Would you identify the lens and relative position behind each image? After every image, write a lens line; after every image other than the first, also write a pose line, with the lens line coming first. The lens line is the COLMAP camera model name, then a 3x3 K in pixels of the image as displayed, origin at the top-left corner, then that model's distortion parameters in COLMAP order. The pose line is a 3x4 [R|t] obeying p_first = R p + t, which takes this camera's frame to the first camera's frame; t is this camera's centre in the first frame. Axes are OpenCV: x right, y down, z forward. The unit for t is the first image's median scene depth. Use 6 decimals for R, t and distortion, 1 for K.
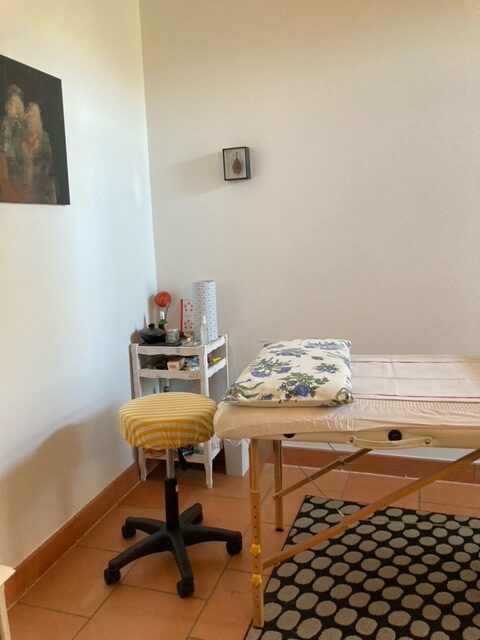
lens RADIAL K [[524.5, 0, 242.6], [0, 524.5, 321.7], [0, 0, 1]] dist [0.016614, 0.002674]
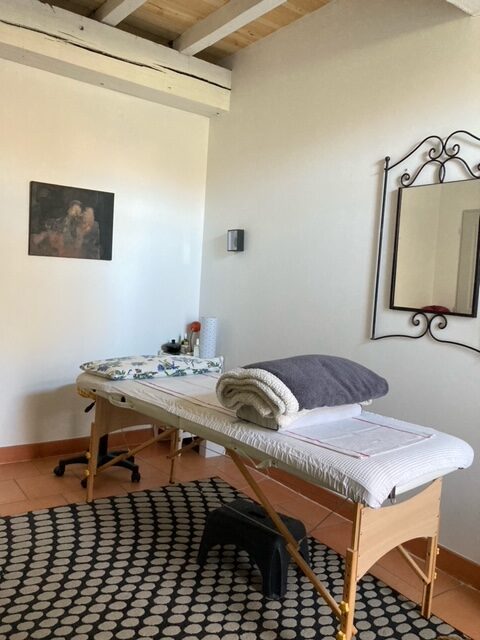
lens RADIAL K [[524.5, 0, 242.6], [0, 524.5, 321.7], [0, 0, 1]] dist [0.016614, 0.002674]
pose [[0.807154, 0.138263, -0.573922, 1.198623], [-0.193424, 0.980461, -0.035825, -0.043152], [0.557755, 0.139926, 0.818126, -0.201054]]
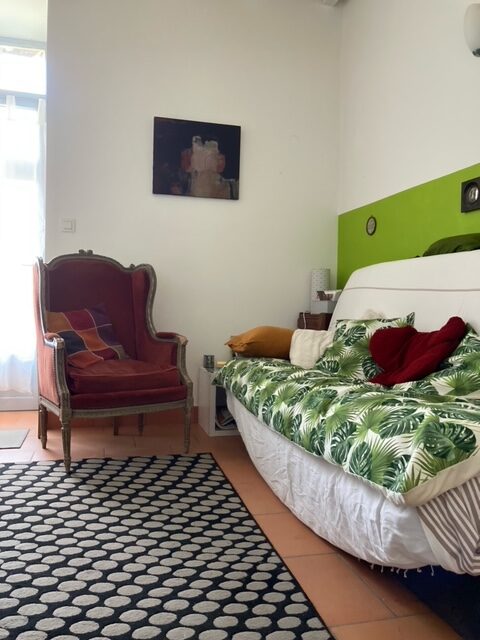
lens RADIAL K [[524.4, 0, 240.0], [0, 524.4, 320.0], [0, 0, 1]] dist [0.001768, 0.011710]
pose [[-0.550792, 0.010967, 0.834571, -0.179307], [0.139986, 0.986963, 0.079417, 0.135094], [-0.822820, 0.160570, -0.545146, 0.742765]]
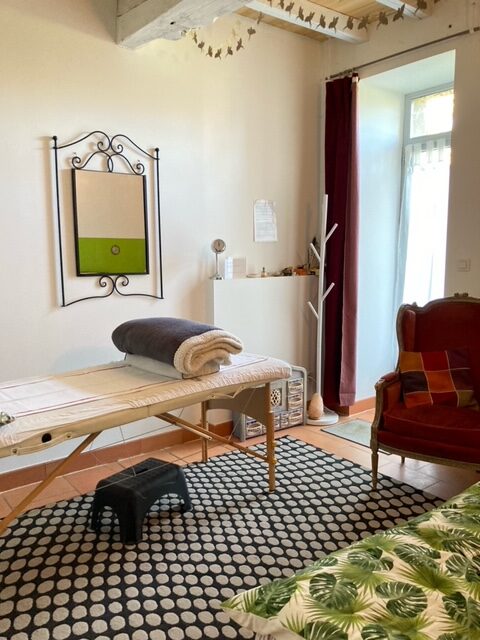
lens RADIAL K [[524.5, 0, 242.6], [0, 524.5, 321.7], [0, 0, 1]] dist [0.016614, 0.002674]
pose [[0.555521, -0.074983, 0.828115, -0.384624], [0.118552, 0.992894, 0.010375, -0.022657], [-0.823008, 0.092411, 0.560463, -0.134963]]
